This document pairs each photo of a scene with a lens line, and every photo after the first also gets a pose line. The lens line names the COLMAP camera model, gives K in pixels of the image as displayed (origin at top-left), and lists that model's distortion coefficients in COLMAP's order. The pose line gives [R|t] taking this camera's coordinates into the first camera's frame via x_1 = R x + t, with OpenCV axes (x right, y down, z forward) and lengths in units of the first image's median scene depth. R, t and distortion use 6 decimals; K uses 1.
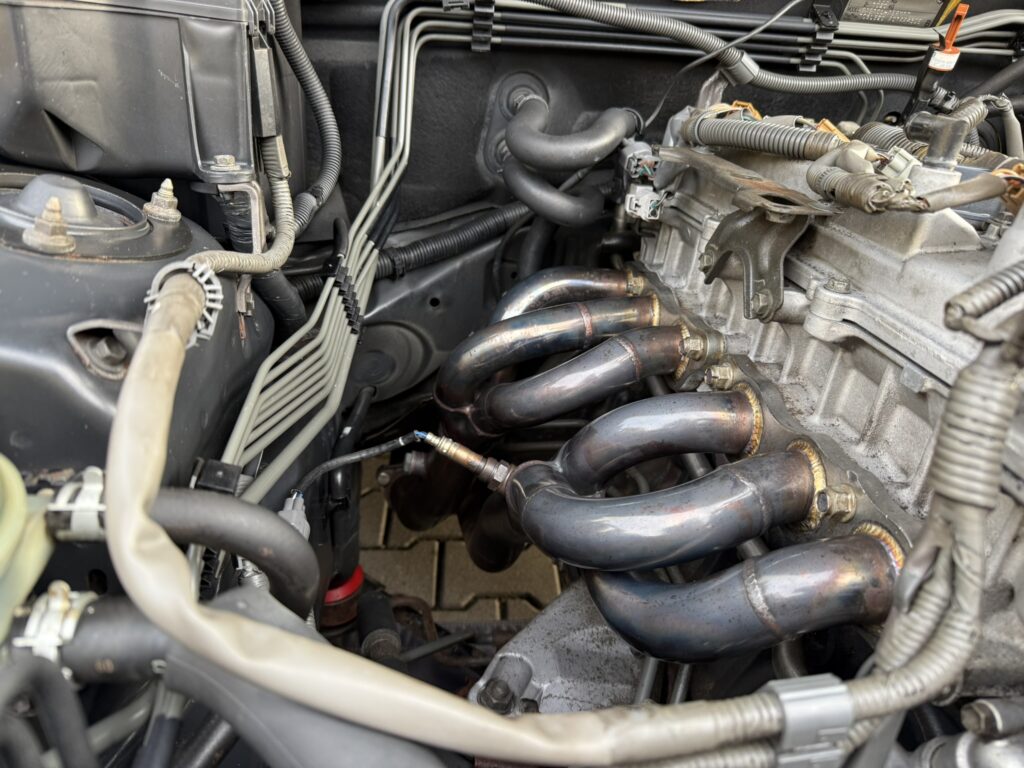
lens RADIAL K [[733.7, 0, 502.8], [0, 733.7, 387.0], [0, 0, 1]] dist [0.108977, -0.176357]
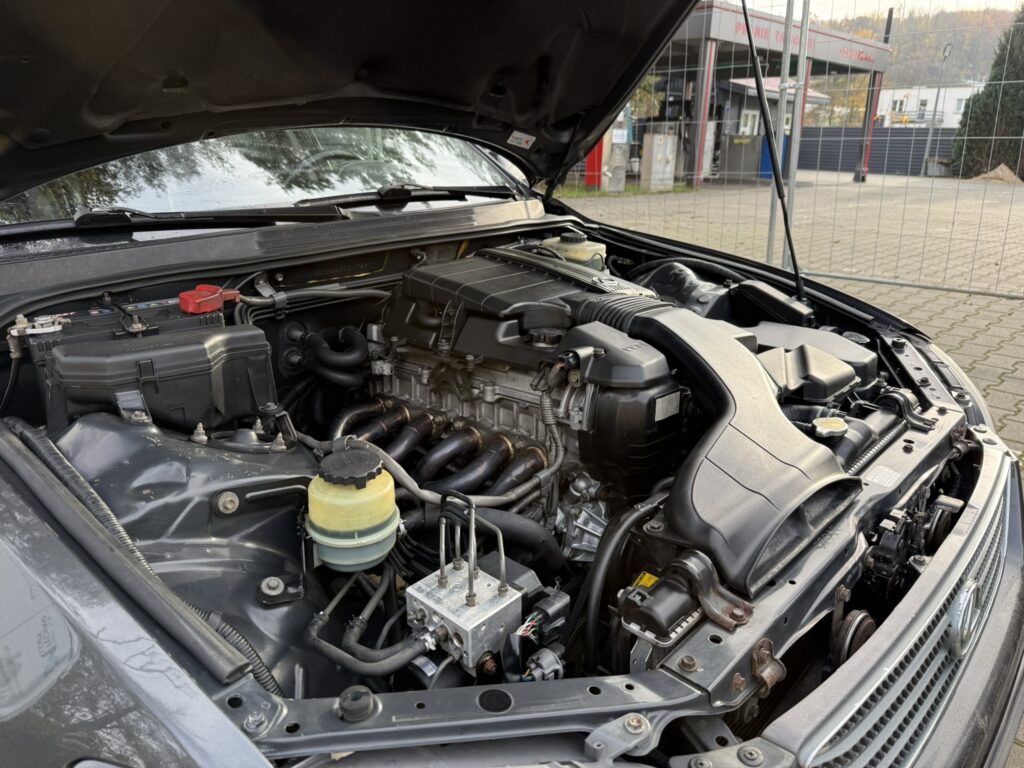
lens RADIAL K [[720.4, 0, 524.0], [0, 720.4, 385.3], [0, 0, 1]] dist [0.011023, -0.002577]
pose [[0.754298, -0.279139, 0.594235, -0.866980], [0.351246, 0.936264, -0.006053, -0.044586], [-0.554671, 0.213289, 0.804268, -1.052435]]
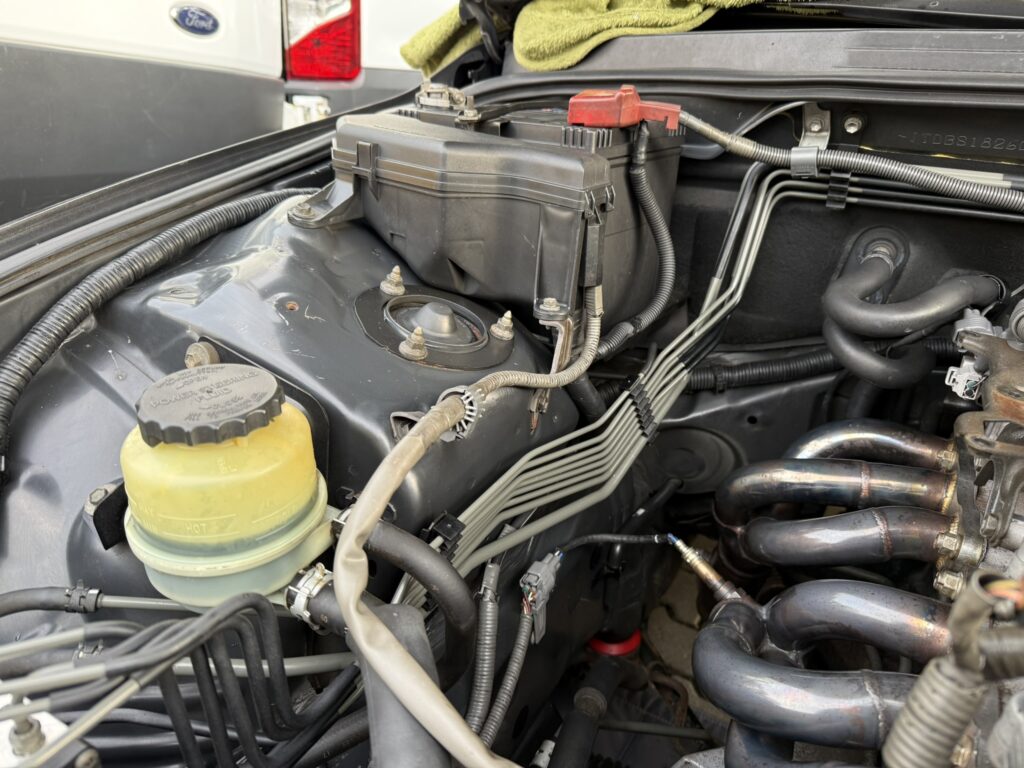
lens RADIAL K [[733.7, 0, 502.8], [0, 733.7, 387.0], [0, 0, 1]] dist [0.108977, -0.176357]
pose [[0.812678, 0.213338, -0.542255, 0.250965], [-0.250165, 0.968185, 0.005988, -0.105575], [0.526280, 0.130787, 0.840193, -0.130878]]
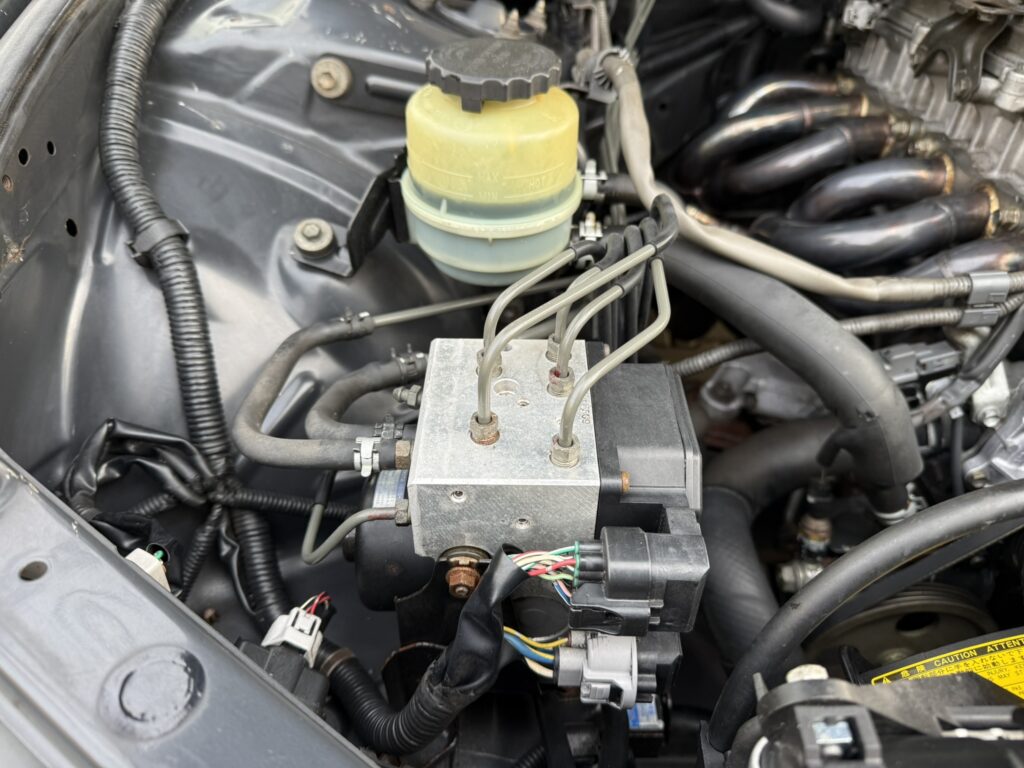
lens RADIAL K [[754.0, 0, 515.7], [0, 754.0, 379.0], [0, 0, 1]] dist [-0.013855, -0.002900]
pose [[0.990348, 0.036424, -0.133731, -0.204573], [-0.011002, 0.982466, 0.186119, 0.130448], [0.138165, -0.182851, 0.973384, -0.428641]]
